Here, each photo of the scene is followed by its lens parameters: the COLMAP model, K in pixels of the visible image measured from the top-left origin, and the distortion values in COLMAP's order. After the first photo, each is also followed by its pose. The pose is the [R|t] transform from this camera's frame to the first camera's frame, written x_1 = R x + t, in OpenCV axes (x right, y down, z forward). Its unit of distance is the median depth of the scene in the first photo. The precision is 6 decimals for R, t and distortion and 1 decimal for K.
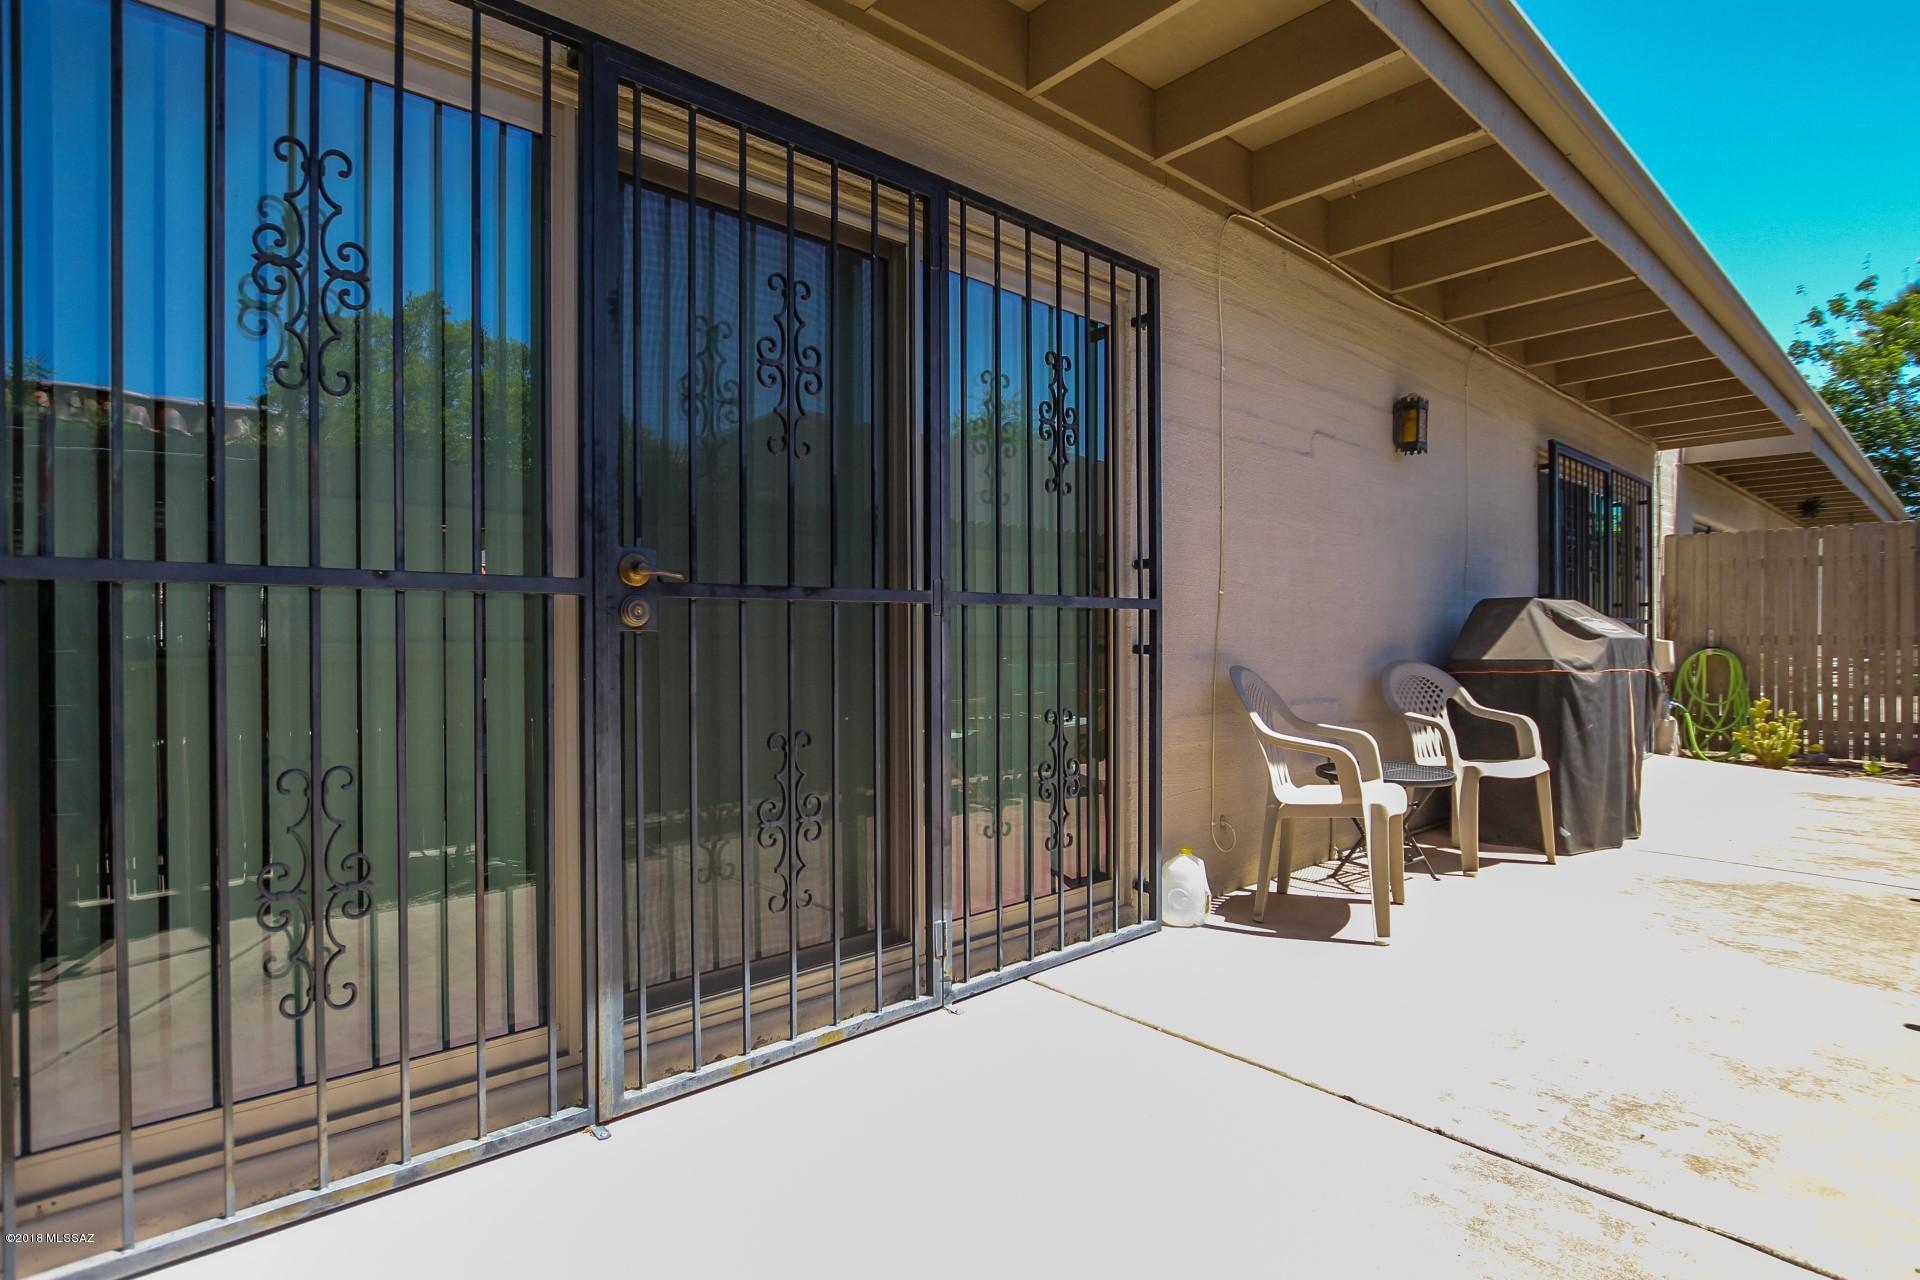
lens RADIAL K [[928.1, 0, 955.2], [0, 928.1, 640.5], [0, 0, 1]] dist [-0.000536, -0.000003]
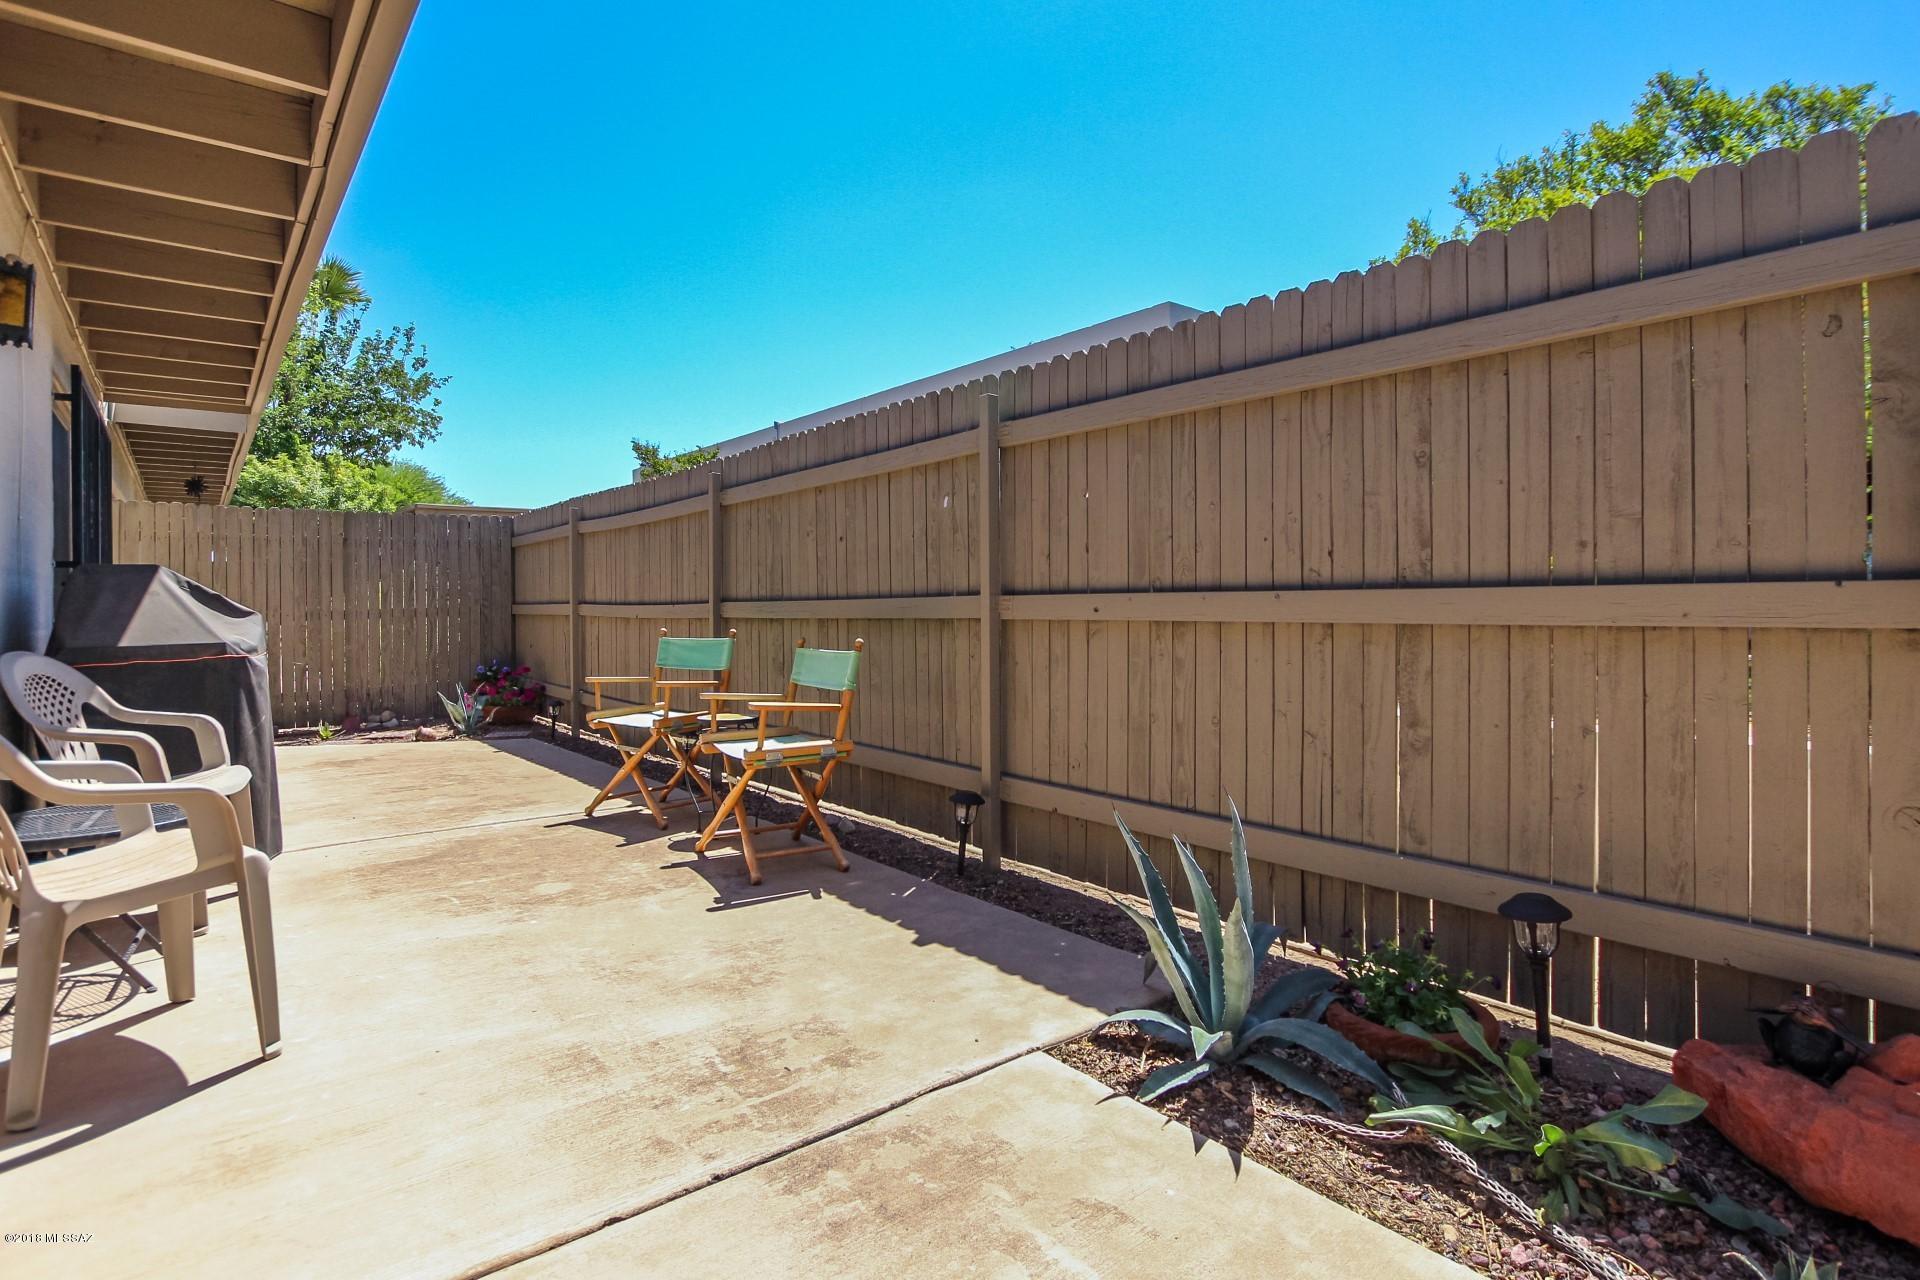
lens RADIAL K [[964.6, 0, 952.0], [0, 964.6, 622.3], [0, 0, 1]] dist [-0.019018, 0.000174]
pose [[0.056728, -0.016796, 0.998248, -0.312397], [0.014339, 0.999769, 0.016007, -0.002409], [-0.998287, 0.013406, 0.056955, 0.638447]]
